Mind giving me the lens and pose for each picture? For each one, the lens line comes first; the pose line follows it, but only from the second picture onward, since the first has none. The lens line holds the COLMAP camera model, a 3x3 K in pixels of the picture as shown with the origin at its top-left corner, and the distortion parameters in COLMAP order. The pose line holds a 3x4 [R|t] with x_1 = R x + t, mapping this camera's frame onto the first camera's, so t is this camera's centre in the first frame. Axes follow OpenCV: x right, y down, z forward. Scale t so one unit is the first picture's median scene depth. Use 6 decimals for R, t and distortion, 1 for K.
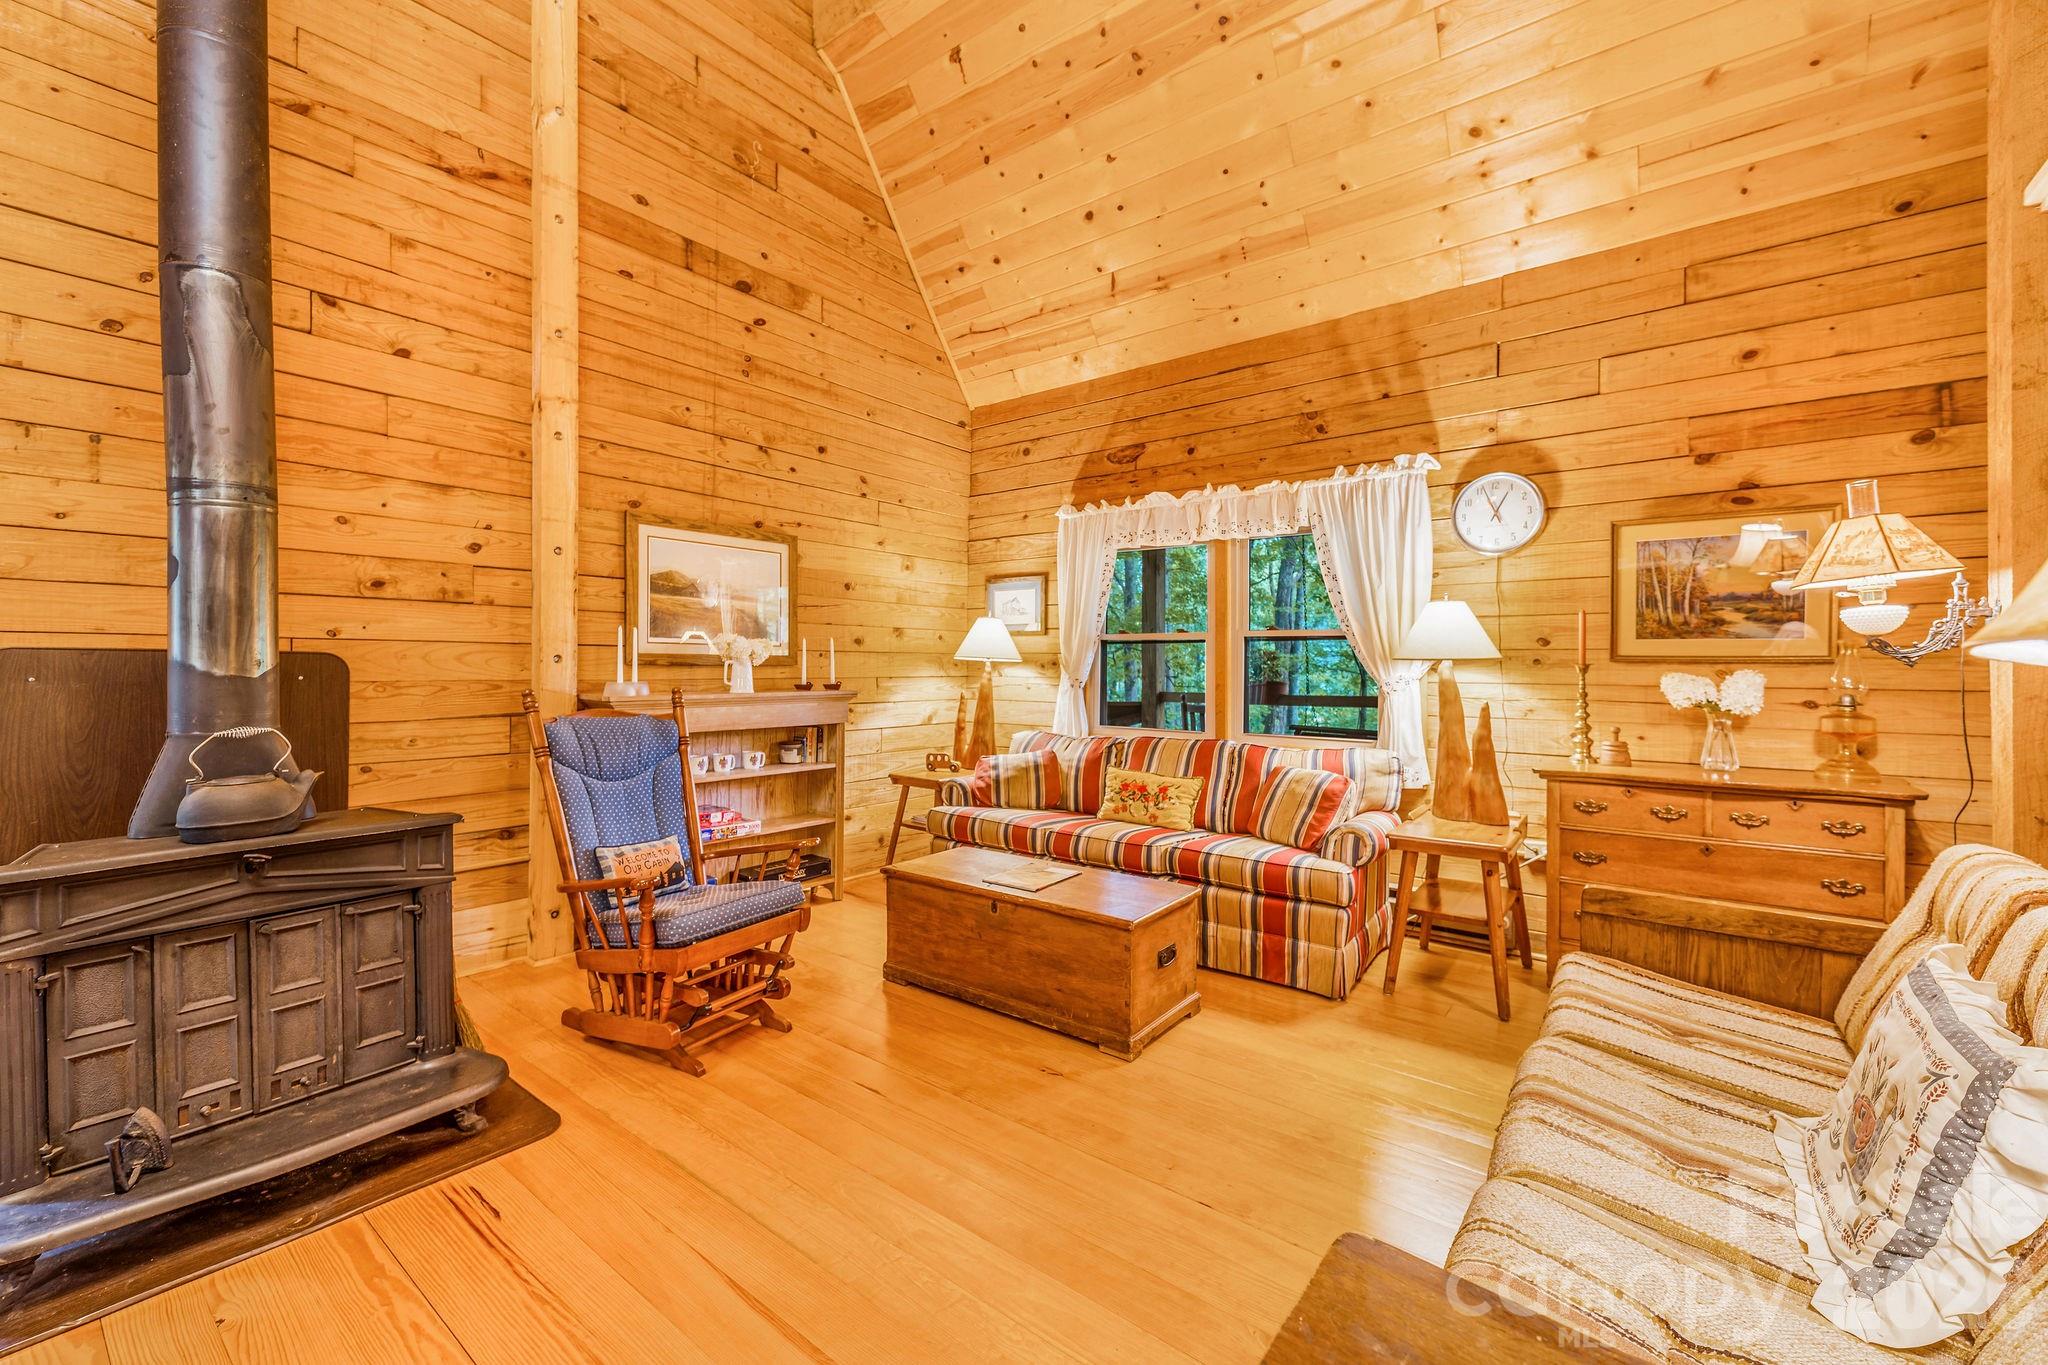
lens RADIAL K [[844.4, 0, 1033.1], [0, 844.4, 655.7], [0, 0, 1]] dist [0.013180, -0.005350]
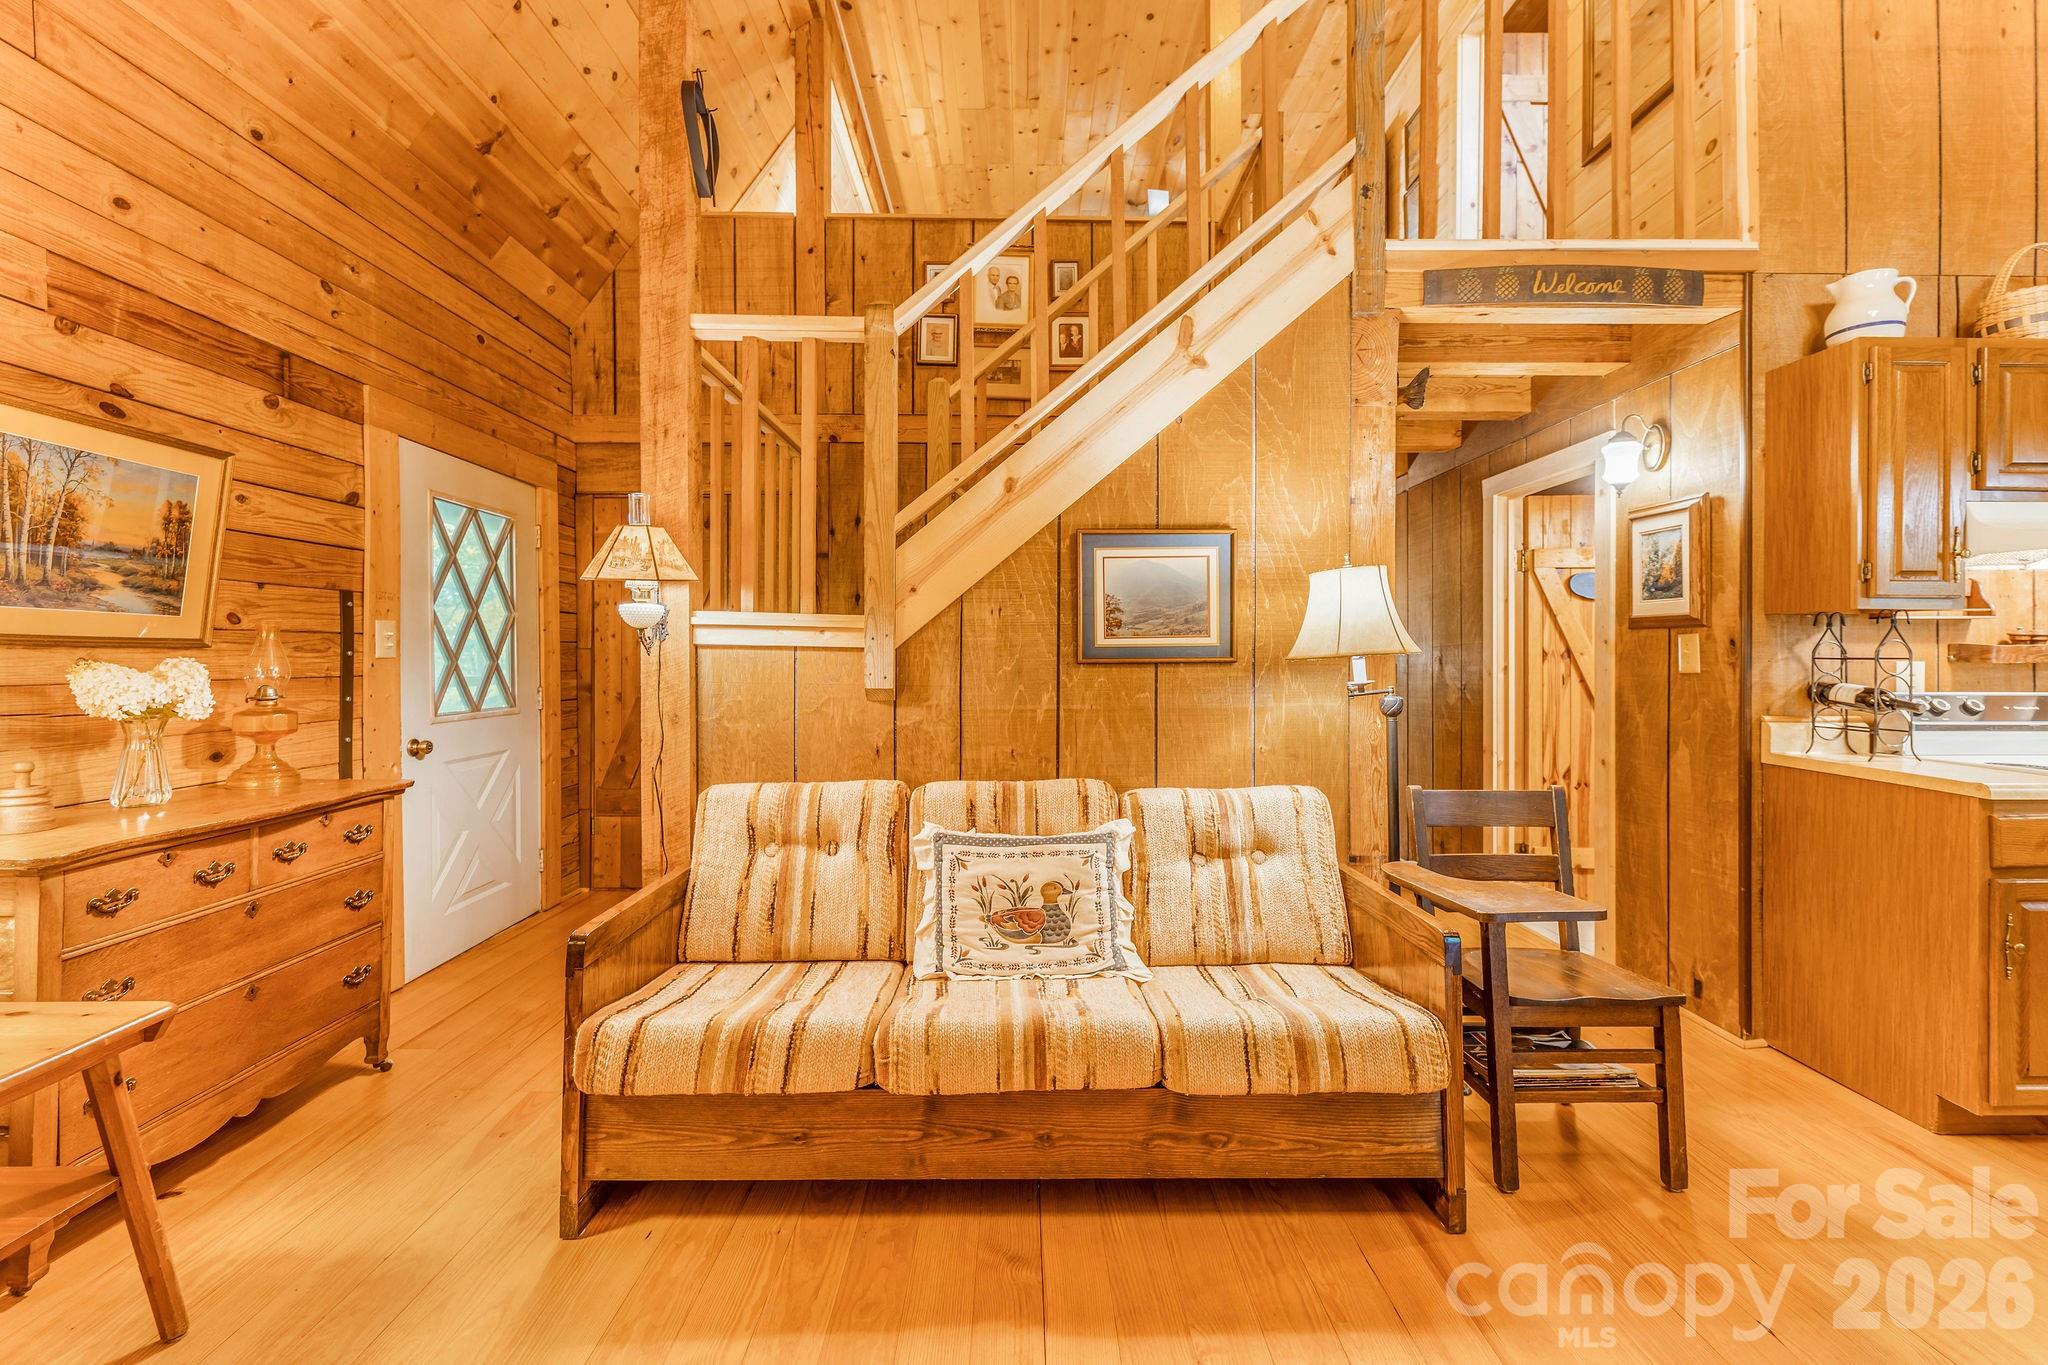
lens RADIAL K [[846.5, 0, 1030.3], [0, 846.5, 650.4], [0, 0, 1]] dist [0.006403, -0.004871]
pose [[-0.622330, -0.000952, 0.782754, -0.129364], [-0.015506, 0.999818, -0.011111, 0.005868], [-0.782601, -0.019052, -0.622231, 0.684887]]
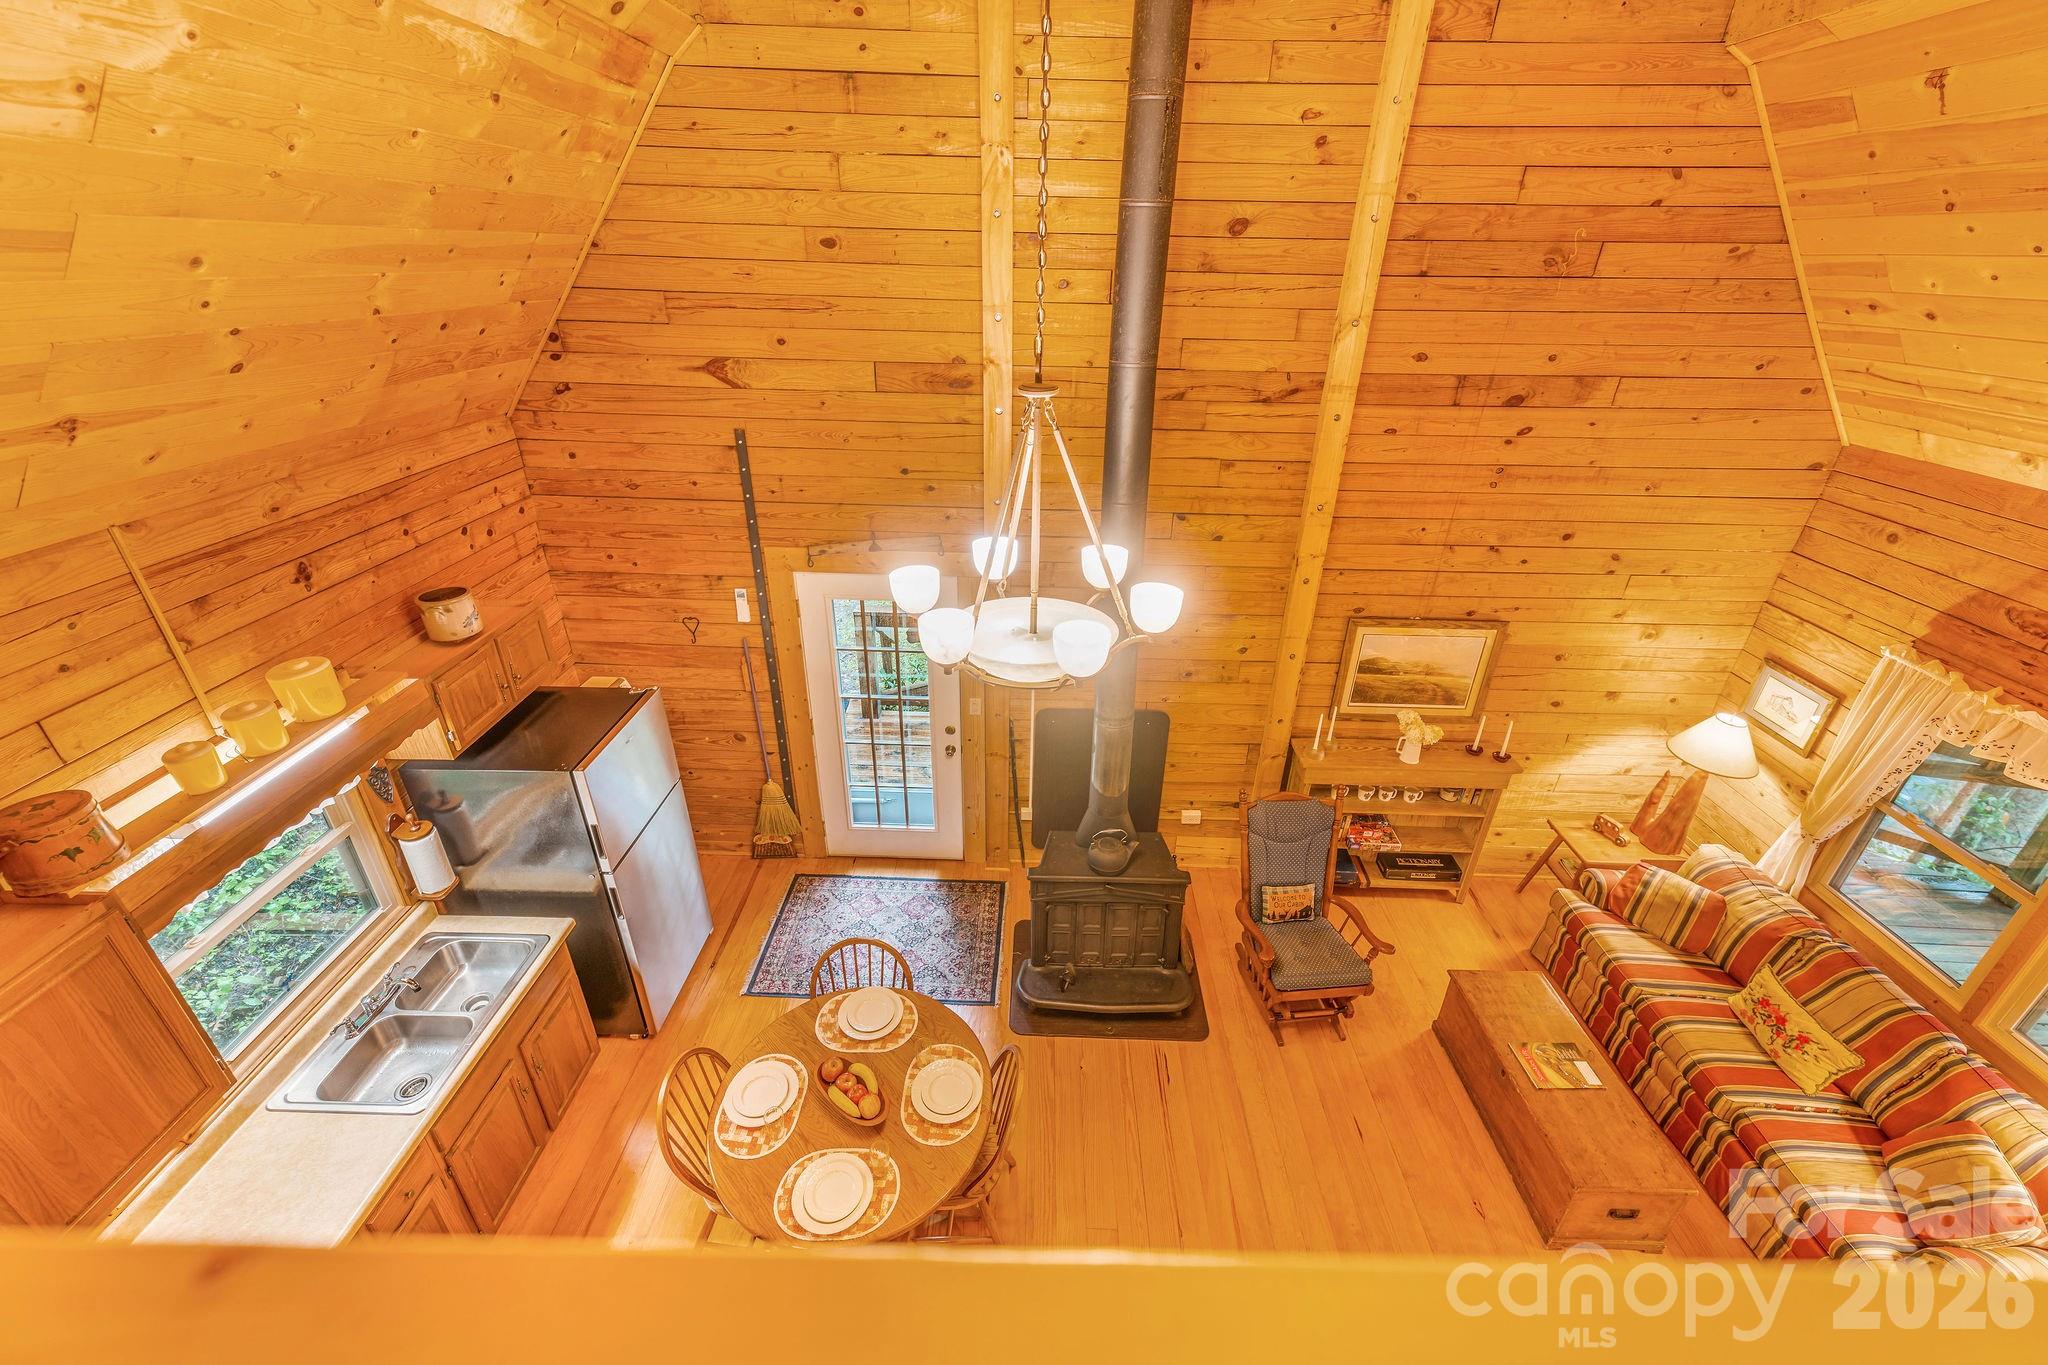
lens RADIAL K [[841.1, 0, 1026.1], [0, 841.1, 668.1], [0, 0, 1]] dist [0.025170, -0.000462]
pose [[0.596901, 0.376025, -0.708741, 0.162881], [-0.010683, 0.887017, 0.461613, -0.653633], [0.802243, -0.267966, 0.533479, -0.110920]]
